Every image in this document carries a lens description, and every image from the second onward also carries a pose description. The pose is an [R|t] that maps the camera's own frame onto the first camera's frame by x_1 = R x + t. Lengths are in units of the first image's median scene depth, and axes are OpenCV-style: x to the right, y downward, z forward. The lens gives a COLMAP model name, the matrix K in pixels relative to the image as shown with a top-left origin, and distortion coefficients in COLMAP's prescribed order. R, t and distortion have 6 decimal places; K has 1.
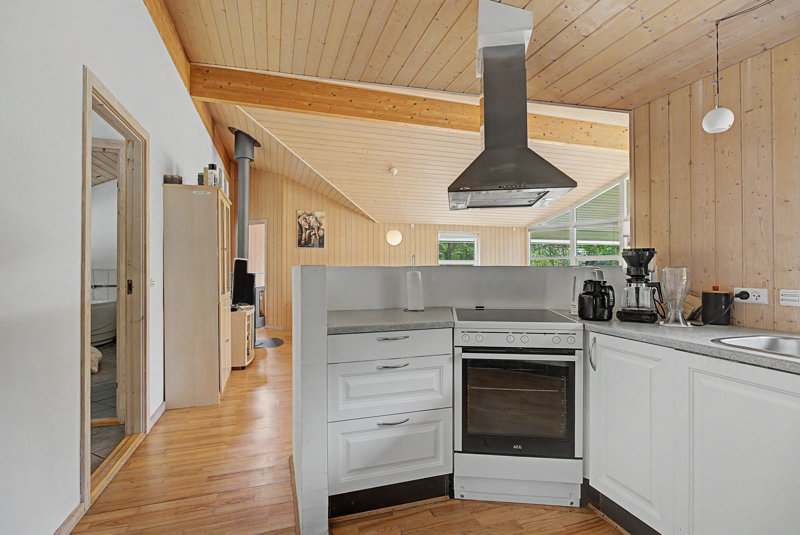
lens RADIAL K [[388.3, 0, 397.7], [0, 388.3, 266.1], [0, 0, 1]] dist [-0.003014, 0.001982]
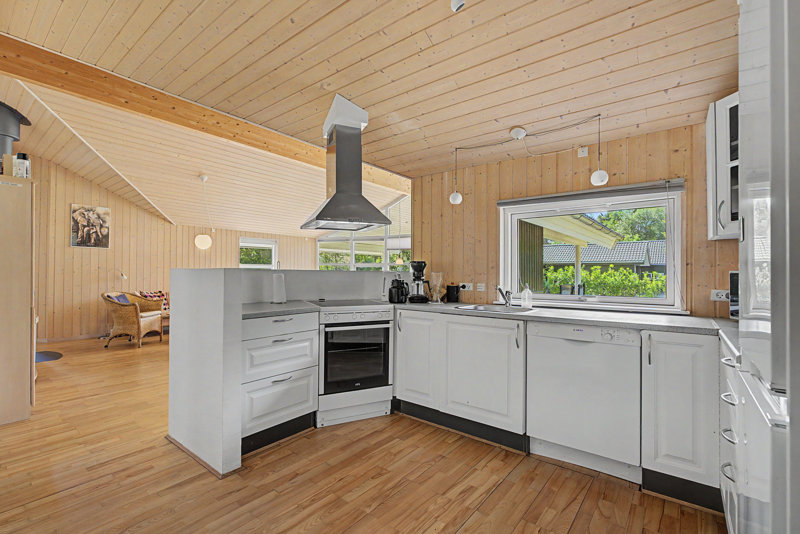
lens RADIAL K [[362.5, 0, 398.6], [0, 362.5, 270.3], [0, 0, 1]] dist [0.000387, 0.000578]
pose [[0.828123, 0.011780, 0.560422, -0.357871], [-0.011648, 0.999925, -0.003807, 0.002066], [-0.560425, -0.003375, 0.828198, -0.295937]]
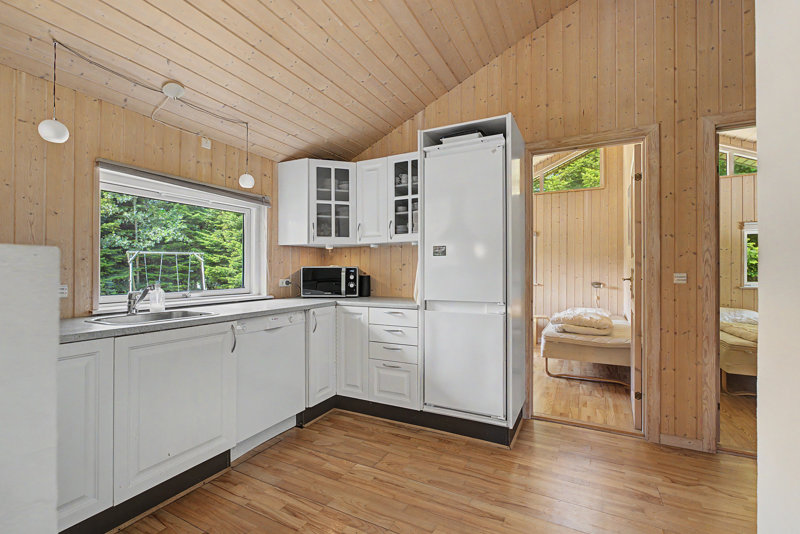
lens RADIAL K [[362.5, 0, 396.9], [0, 362.5, 268.2], [0, 0, 1]] dist [0.000387, 0.000578]
pose [[-0.704599, 0.005357, 0.709586, -0.456984], [-0.003523, 0.999933, -0.011047, 0.013416], [-0.709597, -0.010283, -0.704532, 0.885709]]
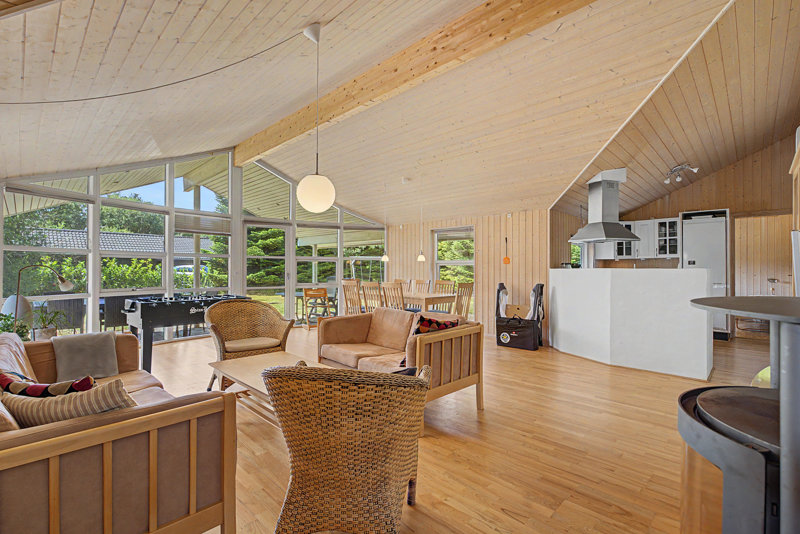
lens RADIAL K [[369.0, 0, 400.3], [0, 369.0, 267.4], [0, 0, 1]] dist [0.000614, 0.000042]
pose [[-0.474737, 0.007512, 0.880096, -0.554076], [-0.007106, 0.999898, -0.012368, 0.016067], [-0.880099, -0.012126, -0.474635, 1.211112]]
